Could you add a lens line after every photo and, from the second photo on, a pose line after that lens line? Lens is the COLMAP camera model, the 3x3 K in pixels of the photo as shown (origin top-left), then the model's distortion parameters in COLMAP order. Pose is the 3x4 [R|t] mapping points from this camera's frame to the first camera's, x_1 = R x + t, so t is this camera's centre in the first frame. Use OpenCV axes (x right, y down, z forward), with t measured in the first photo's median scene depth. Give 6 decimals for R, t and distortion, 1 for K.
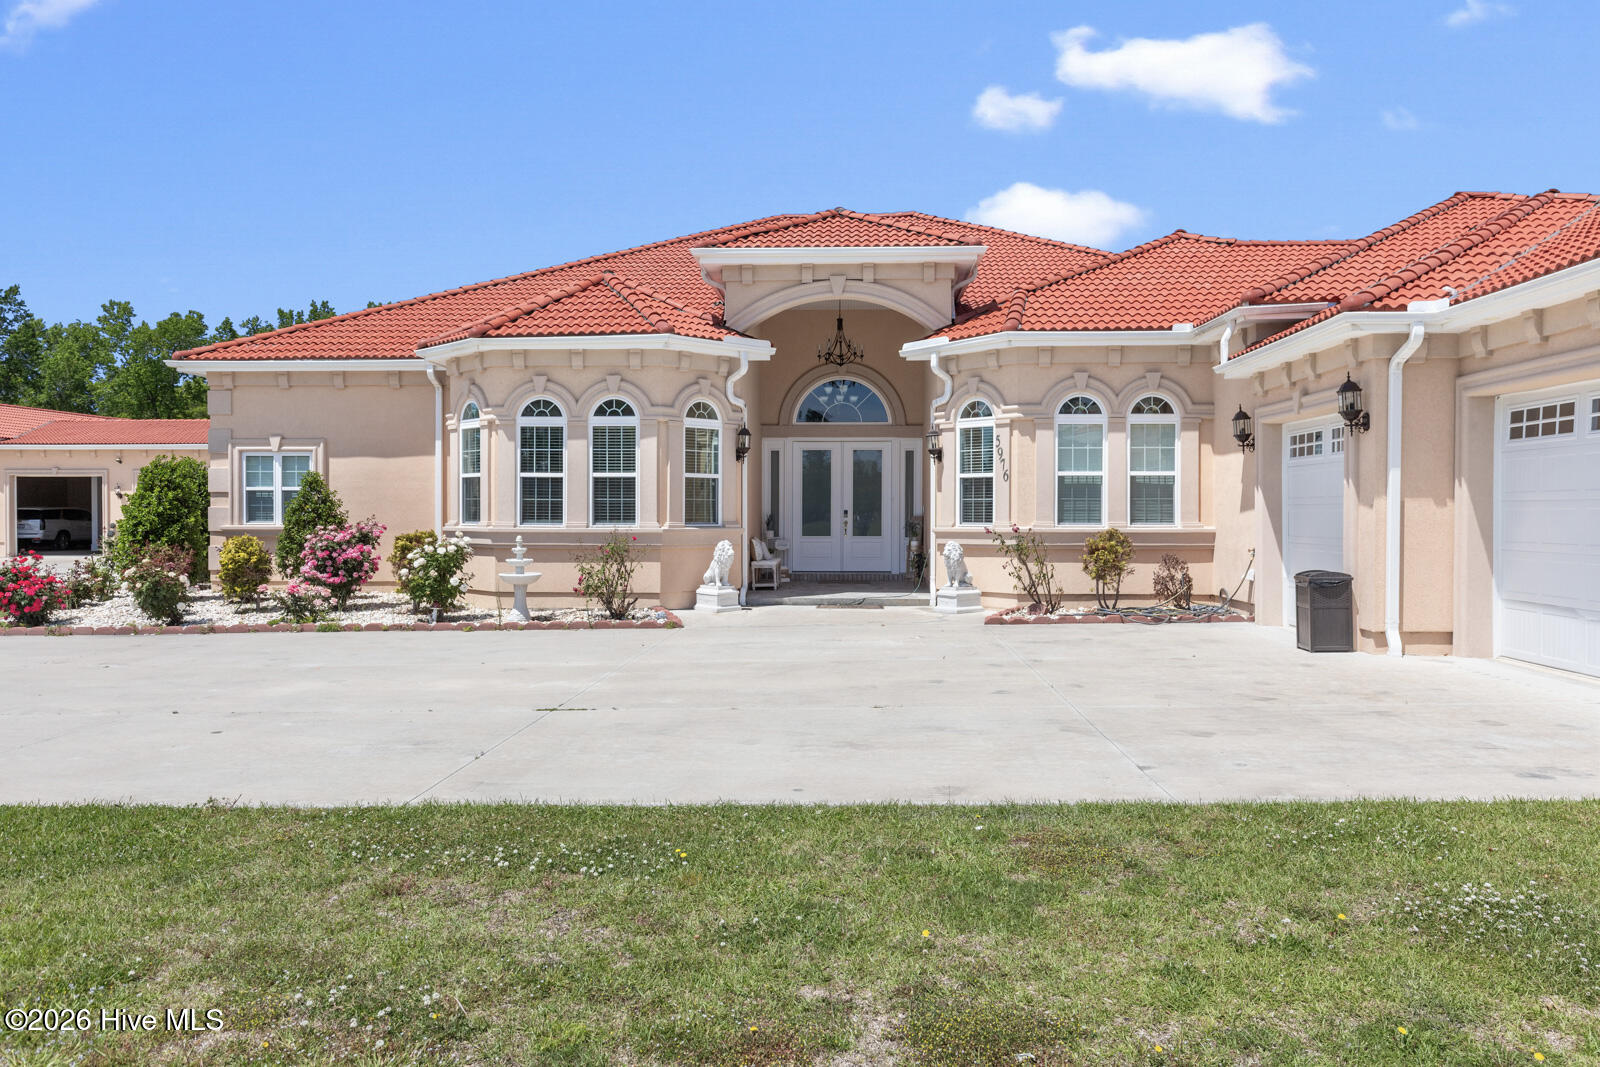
lens RADIAL K [[1135.0, 0, 802.0], [0, 1135.0, 524.0], [0, 0, 1]] dist [0.001755, -0.002976]
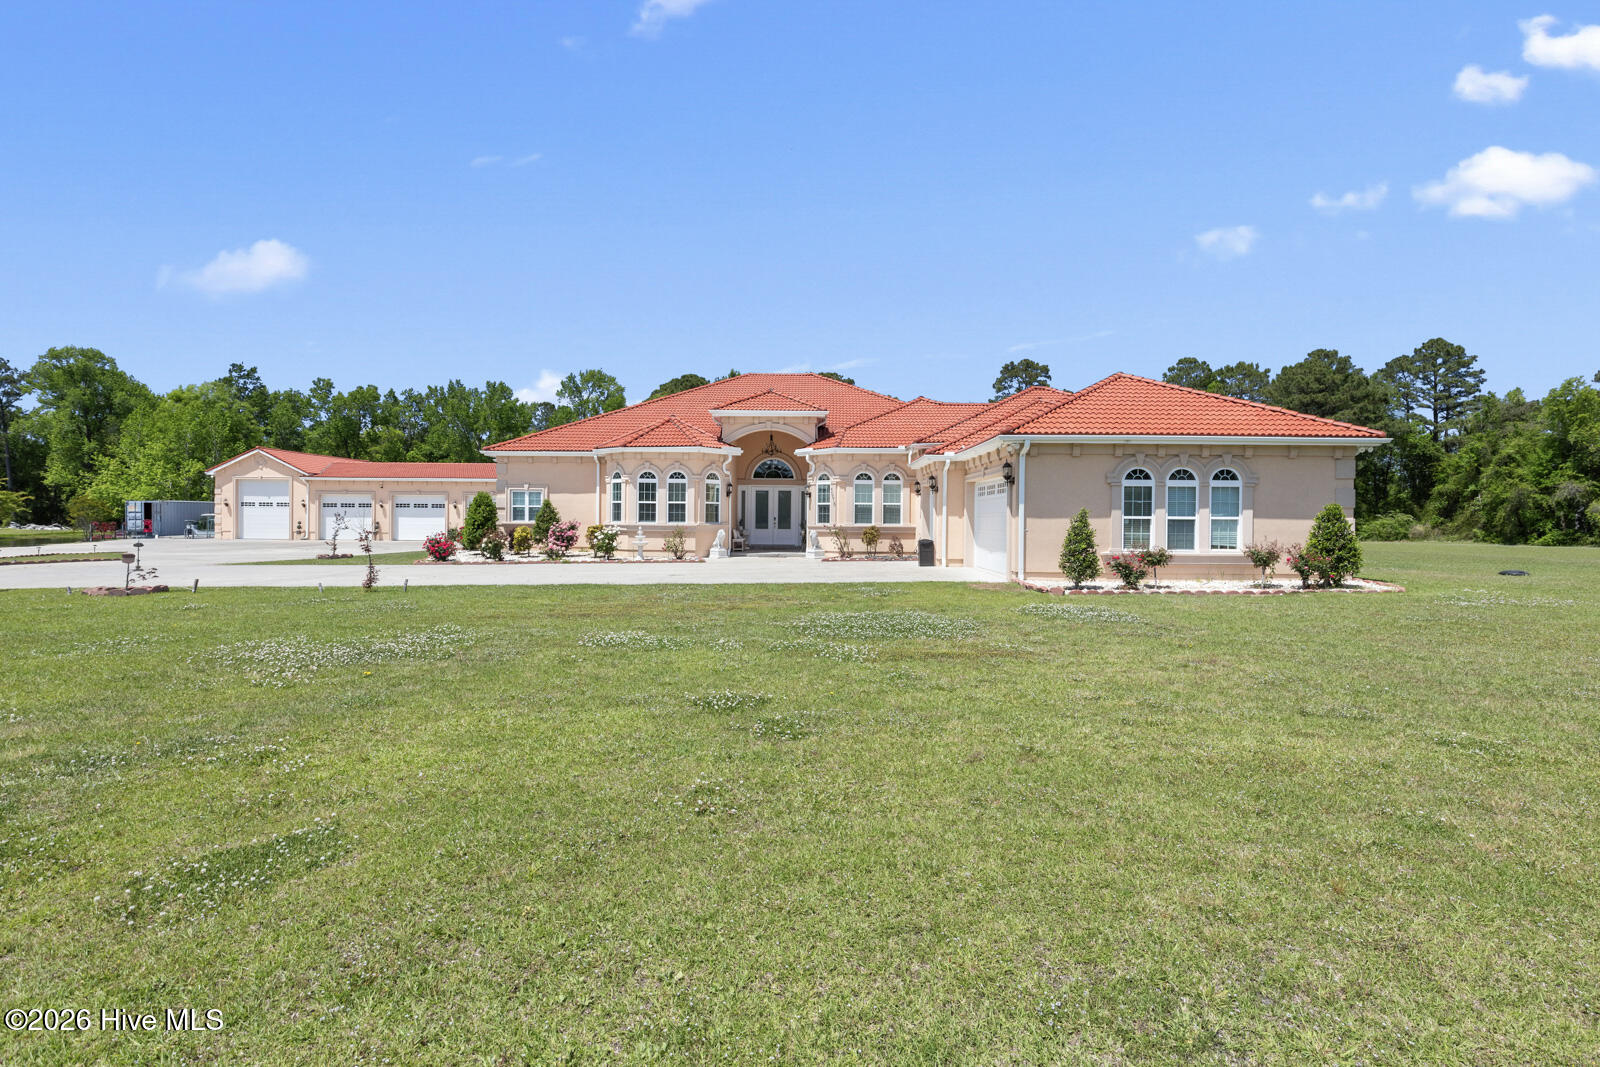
lens RADIAL K [[826.9, 0, 796.8], [0, 826.9, 533.6], [0, 0, 1]] dist [0.002908, 0.000008]
pose [[0.999517, 0.007477, 0.030161, 0.041193], [-0.007681, 0.999948, 0.006661, 0.010300], [-0.030109, -0.006889, 0.999523, -0.804561]]
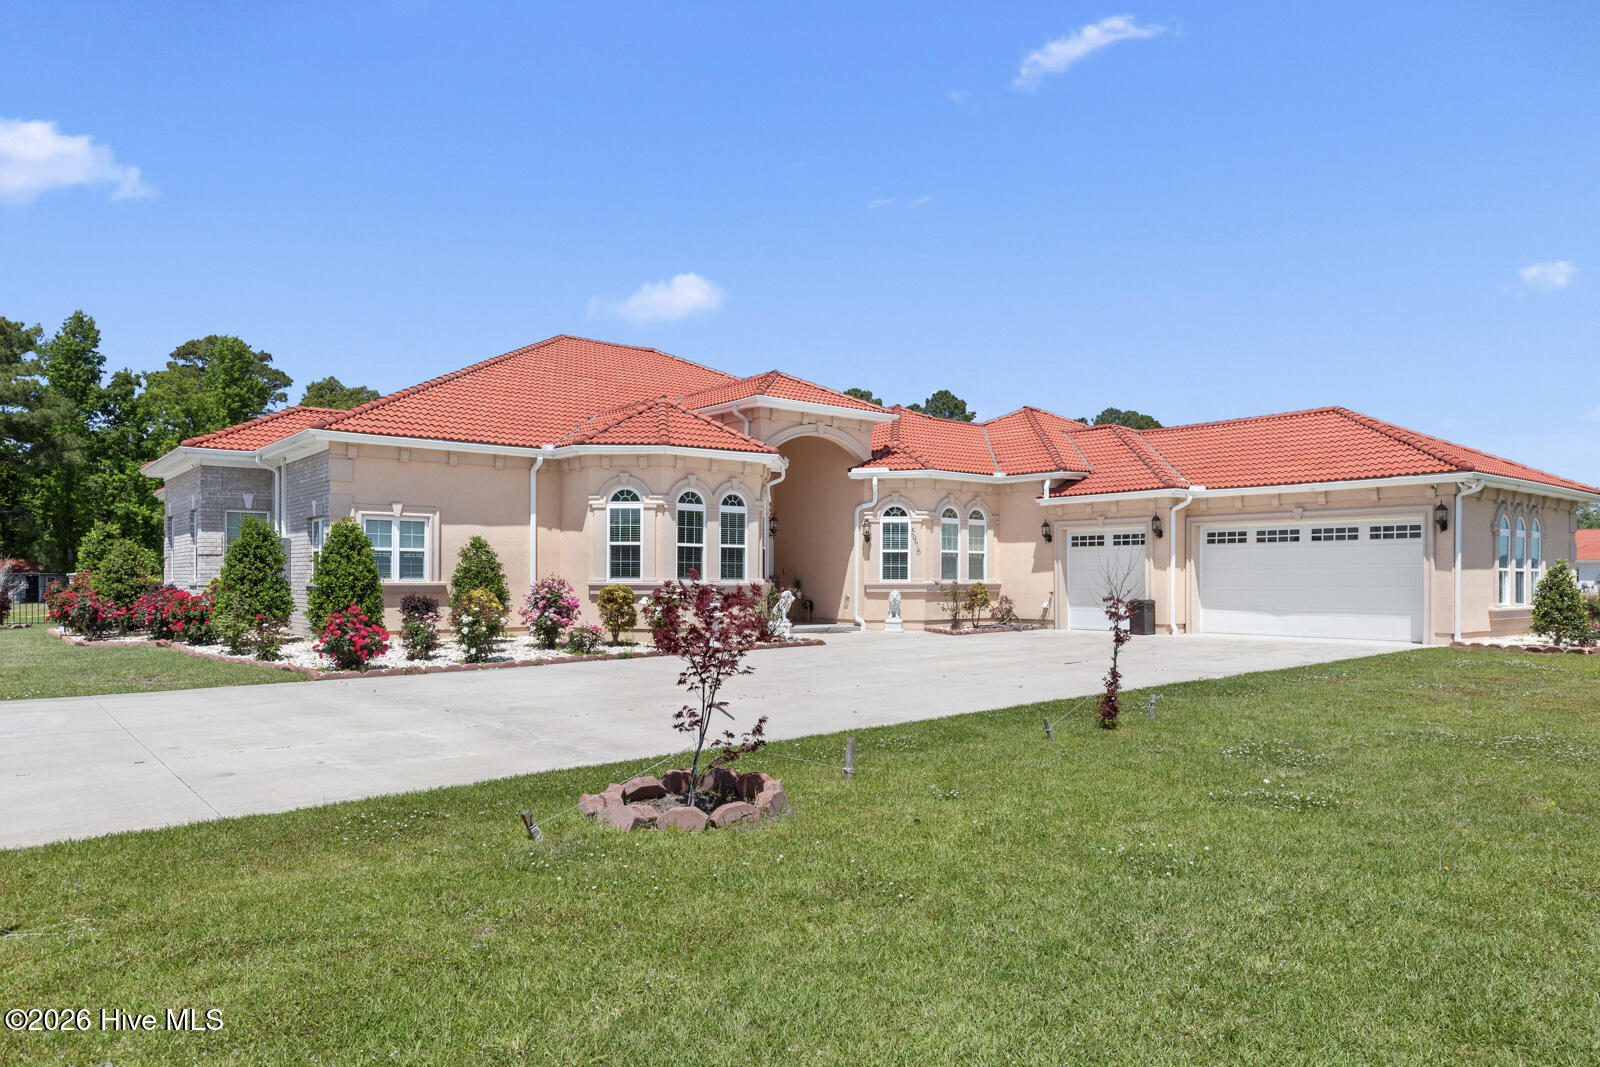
lens RADIAL K [[1016.2, 0, 775.3], [0, 1016.2, 593.0], [0, 0, 1]] dist [-0.003270, -0.000338]
pose [[0.756083, -0.008109, 0.654425, -0.977037], [0.002397, 0.999951, 0.009620, 0.004671], [-0.654471, -0.005705, 0.756065, -0.026012]]
